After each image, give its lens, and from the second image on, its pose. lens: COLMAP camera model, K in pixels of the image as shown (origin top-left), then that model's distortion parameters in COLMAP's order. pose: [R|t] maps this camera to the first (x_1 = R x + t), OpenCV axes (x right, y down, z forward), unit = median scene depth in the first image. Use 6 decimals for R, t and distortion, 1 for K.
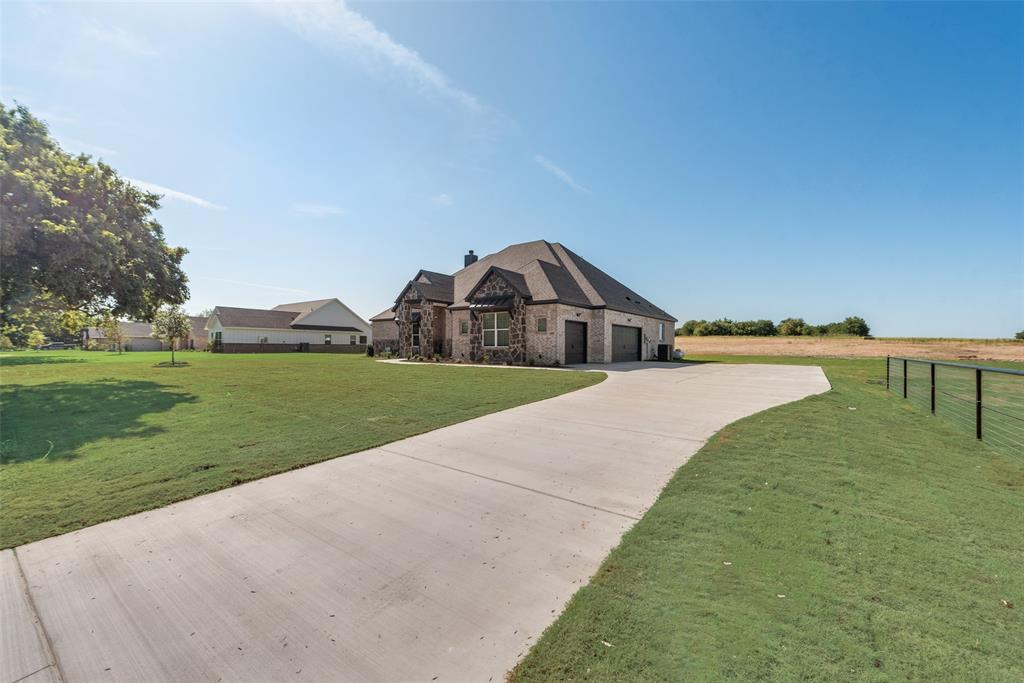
lens RADIAL K [[401.6, 0, 514.4], [0, 401.6, 342.4], [0, 0, 1]] dist [0.001918, -0.000123]
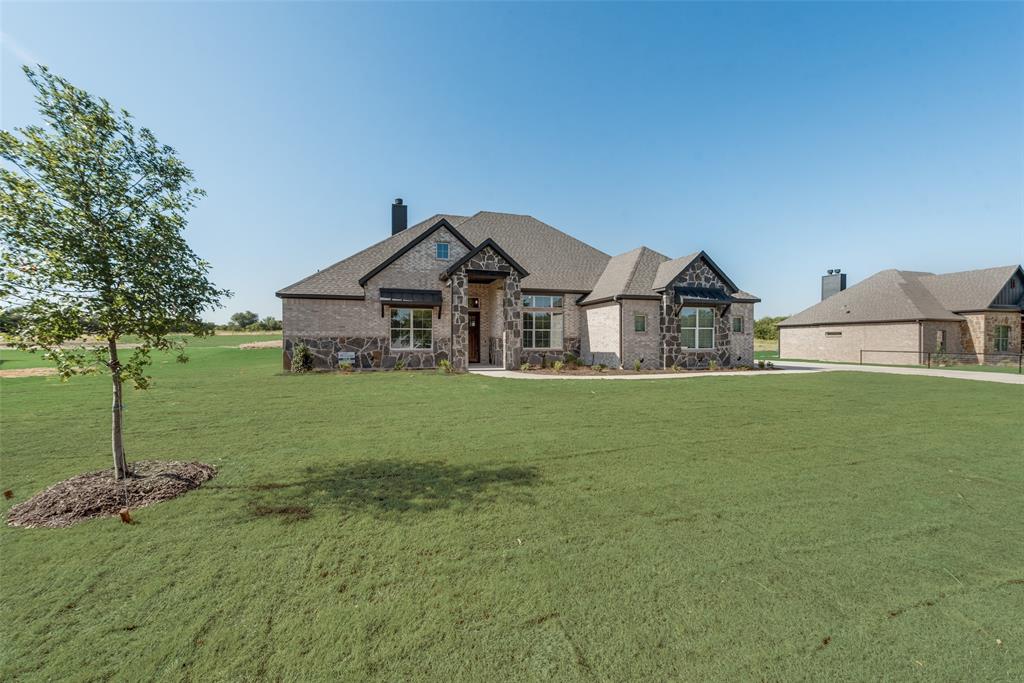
lens RADIAL K [[401.6, 0, 514.6], [0, 401.6, 339.1], [0, 0, 1]] dist [0.001918, -0.000123]
pose [[0.581599, -0.007669, 0.813440, -0.926339], [-0.005689, 0.999893, 0.013494, -0.018357], [-0.813456, -0.012476, 0.581493, 0.813600]]
